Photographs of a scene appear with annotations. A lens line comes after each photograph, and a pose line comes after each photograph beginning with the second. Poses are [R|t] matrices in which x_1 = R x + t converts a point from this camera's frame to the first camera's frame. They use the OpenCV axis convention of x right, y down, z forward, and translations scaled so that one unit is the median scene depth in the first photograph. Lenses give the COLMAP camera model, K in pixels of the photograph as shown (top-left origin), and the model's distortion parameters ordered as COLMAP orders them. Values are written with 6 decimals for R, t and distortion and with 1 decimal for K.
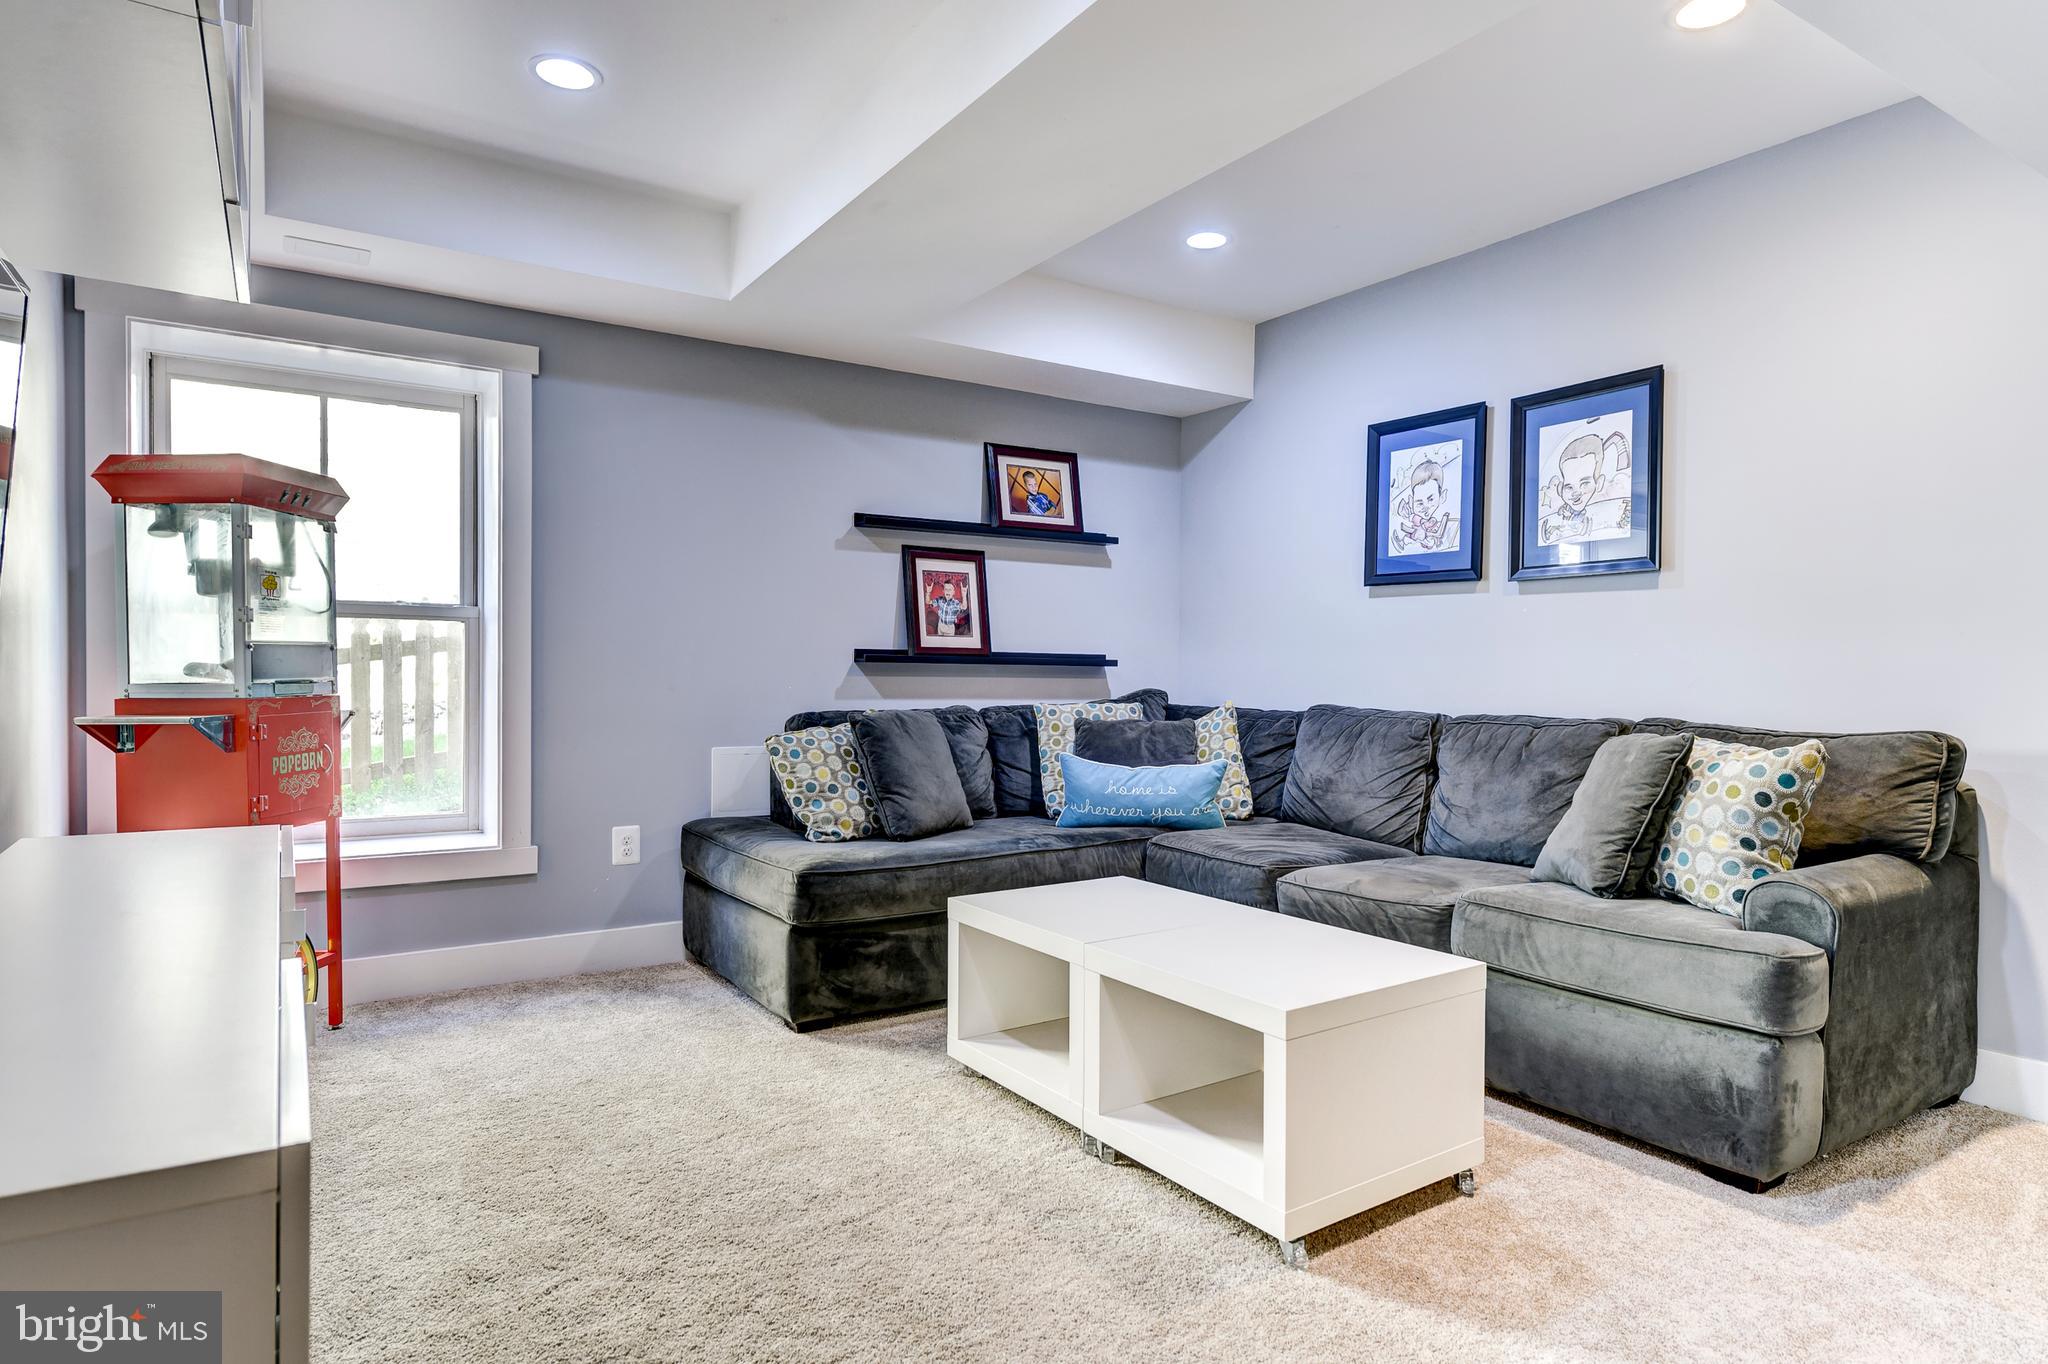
lens RADIAL K [[1111.8, 0, 1014.6], [0, 1111.8, 683.2], [0, 0, 1]] dist [0.000195, 0.000219]
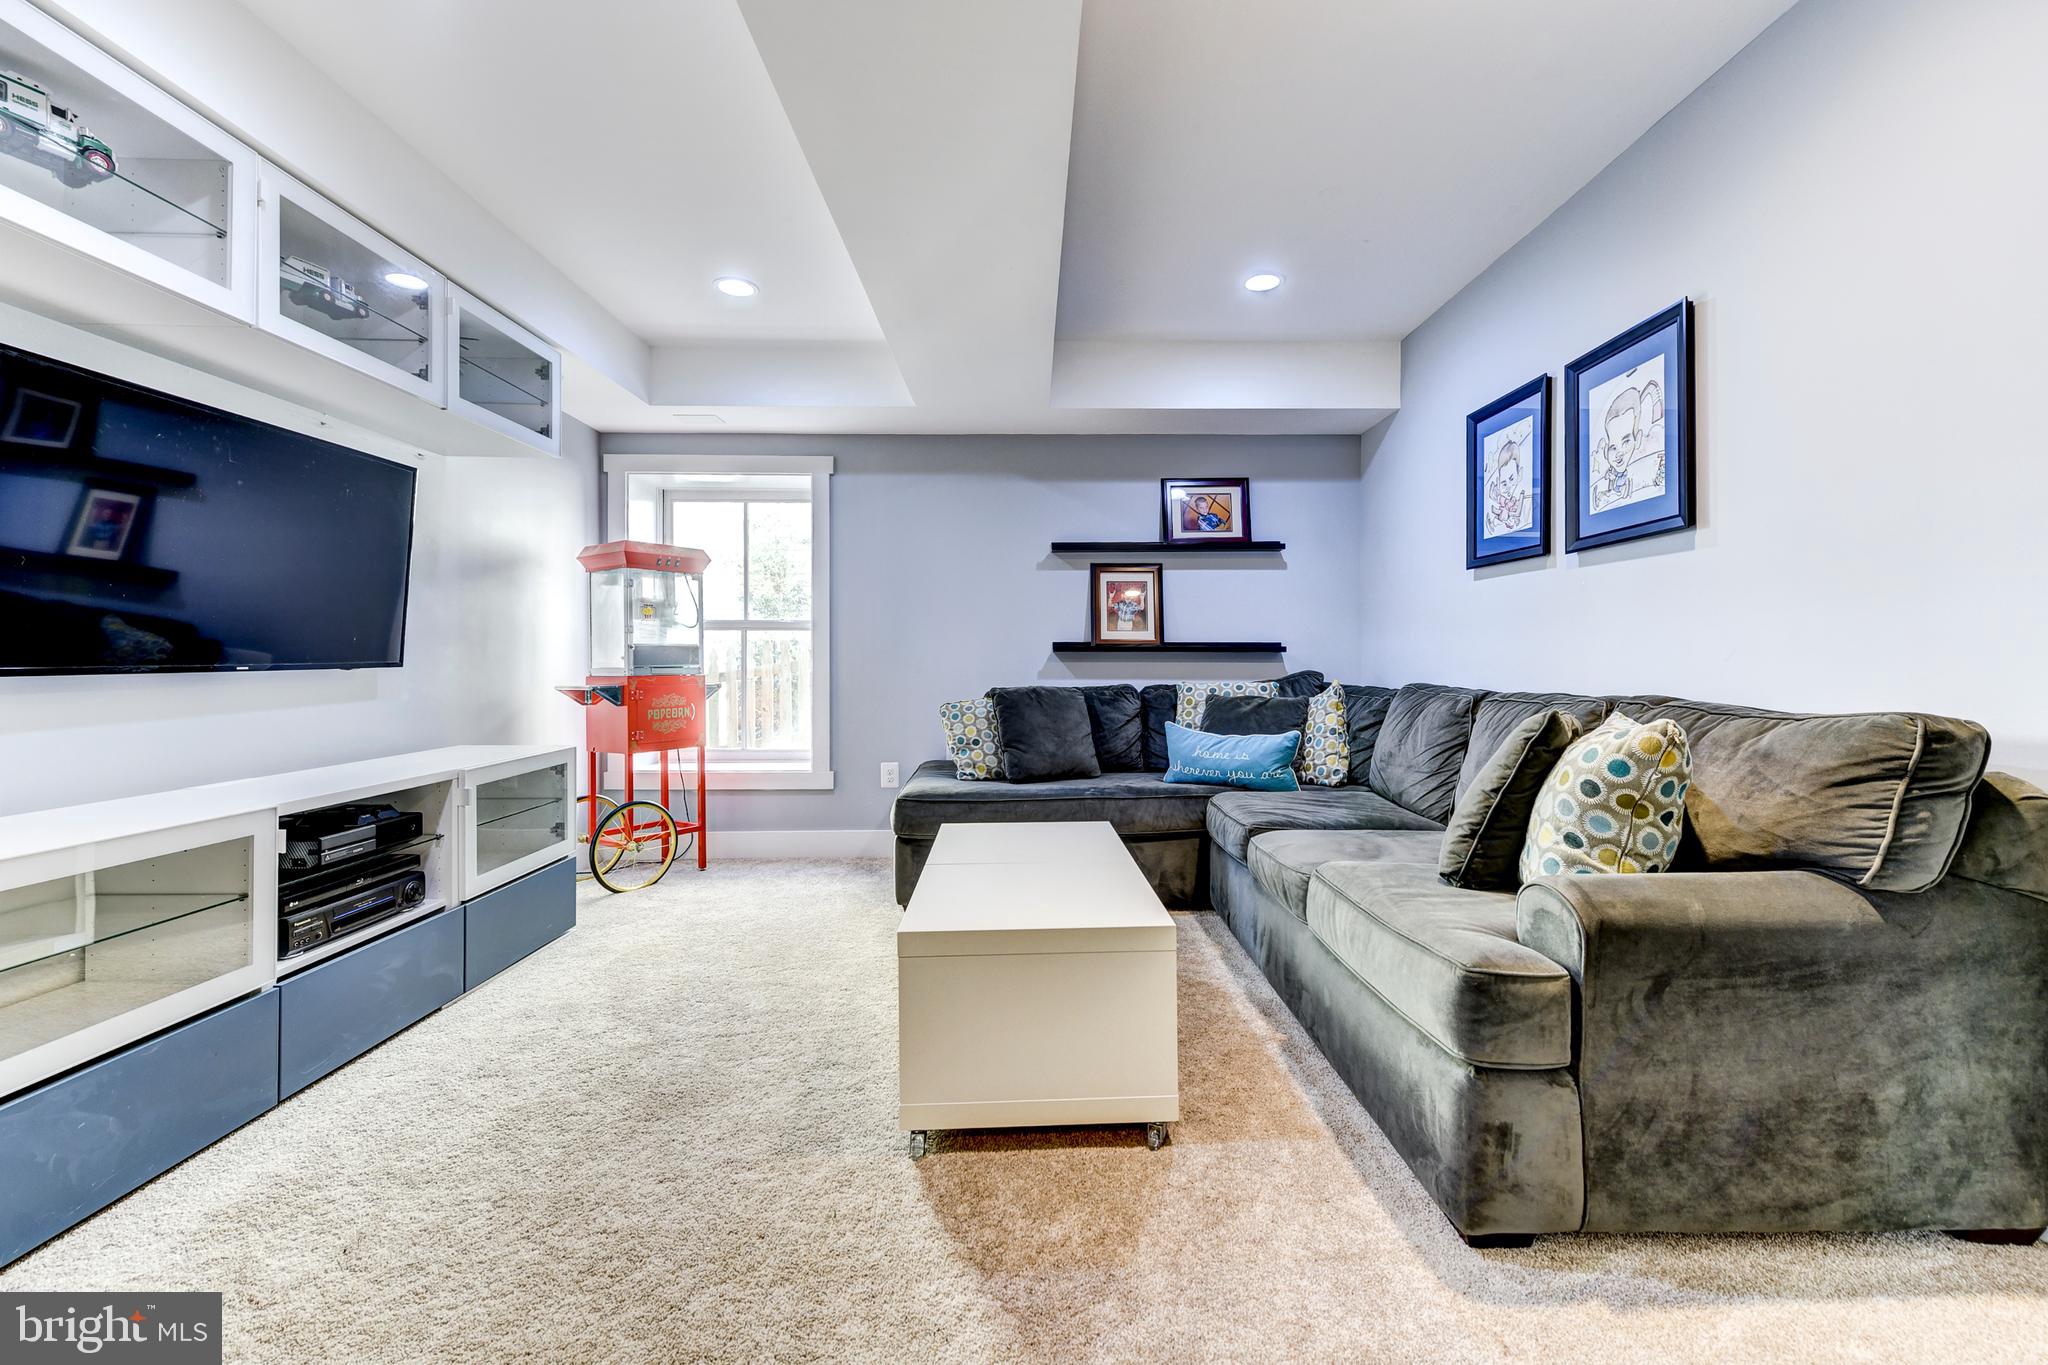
lens RADIAL K [[812.0, 0, 1045.9], [0, 812.0, 654.6], [0, 0, 1]] dist [0.004612, -0.001753]
pose [[0.858241, -0.016612, -0.512978, 0.431795], [0.004463, 0.999680, -0.024907, 0.011073], [0.513227, 0.019087, 0.858040, 0.172806]]
